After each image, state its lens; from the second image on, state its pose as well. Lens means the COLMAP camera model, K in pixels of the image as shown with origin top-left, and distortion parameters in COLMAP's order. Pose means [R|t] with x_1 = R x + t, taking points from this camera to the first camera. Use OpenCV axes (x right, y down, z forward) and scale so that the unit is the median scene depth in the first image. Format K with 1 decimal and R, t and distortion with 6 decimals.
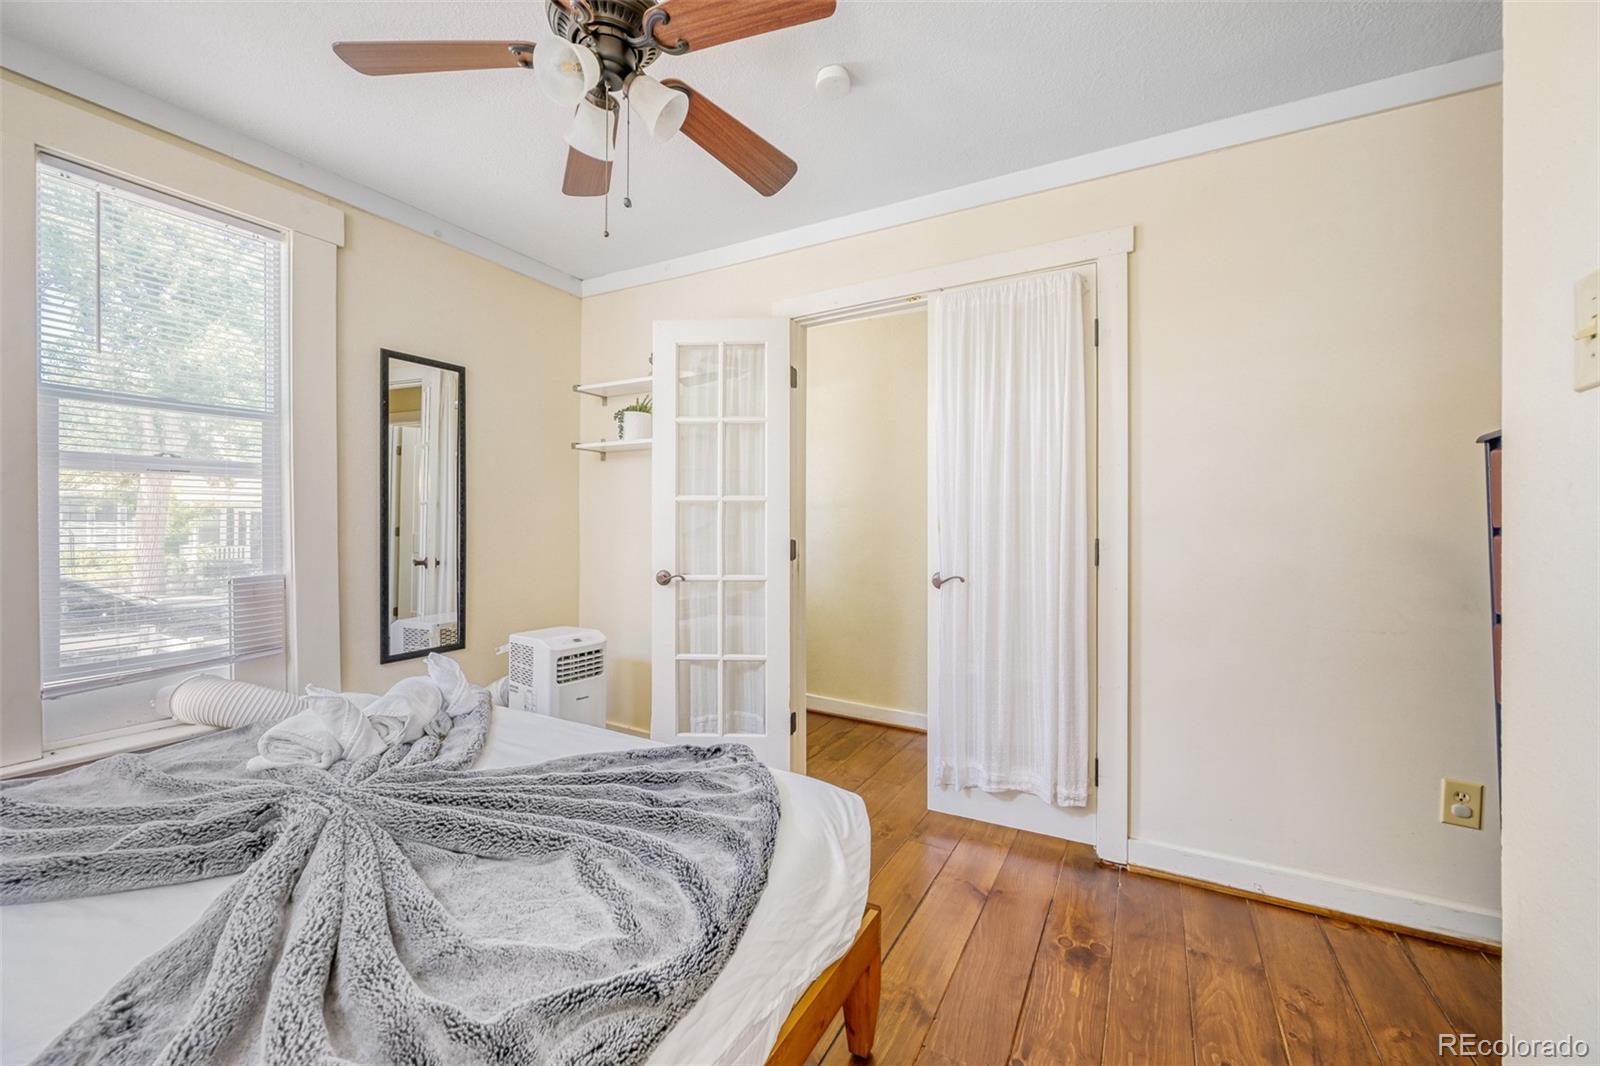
lens RADIAL K [[643.7, 0, 807.4], [0, 643.7, 531.1], [0, 0, 1]] dist [-0.000473, 0.000082]
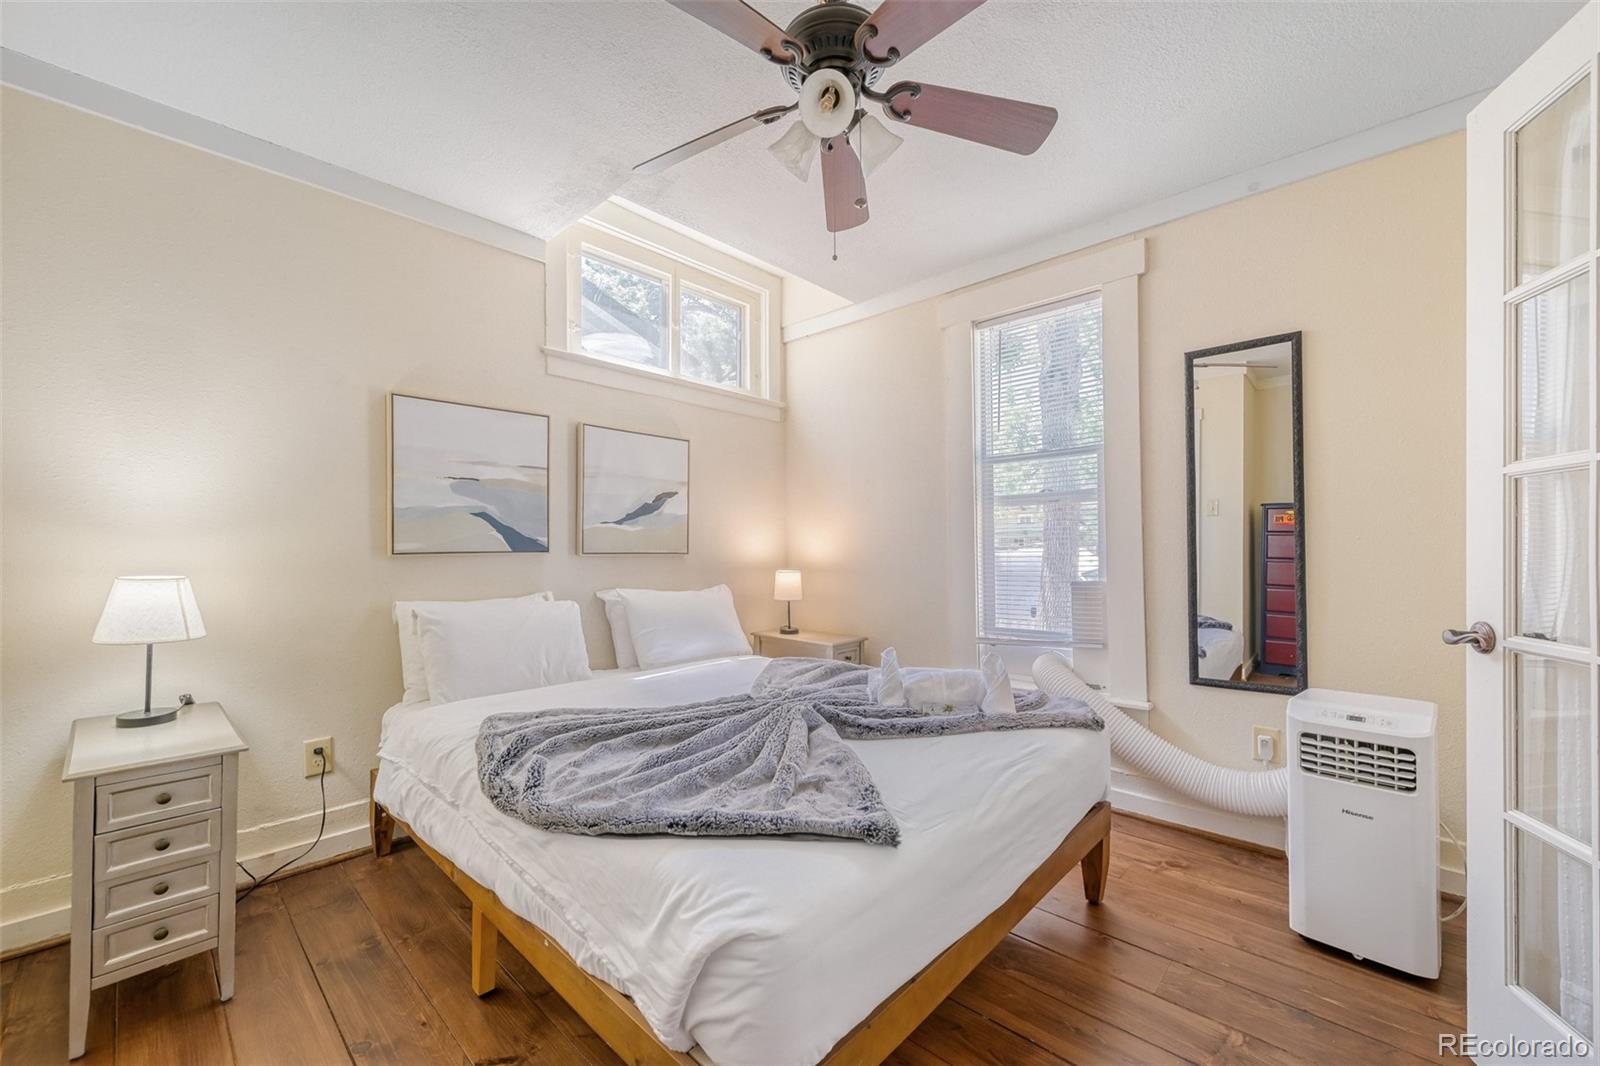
lens RADIAL K [[628.9, 0, 804.9], [0, 628.9, 531.0], [0, 0, 1]] dist [0.000039, -0.000003]
pose [[-0.243085, -0.027720, -0.969609, 0.375486], [-0.000784, 0.999597, -0.028381, 0.008574], [0.970005, -0.006138, -0.243009, 0.670392]]
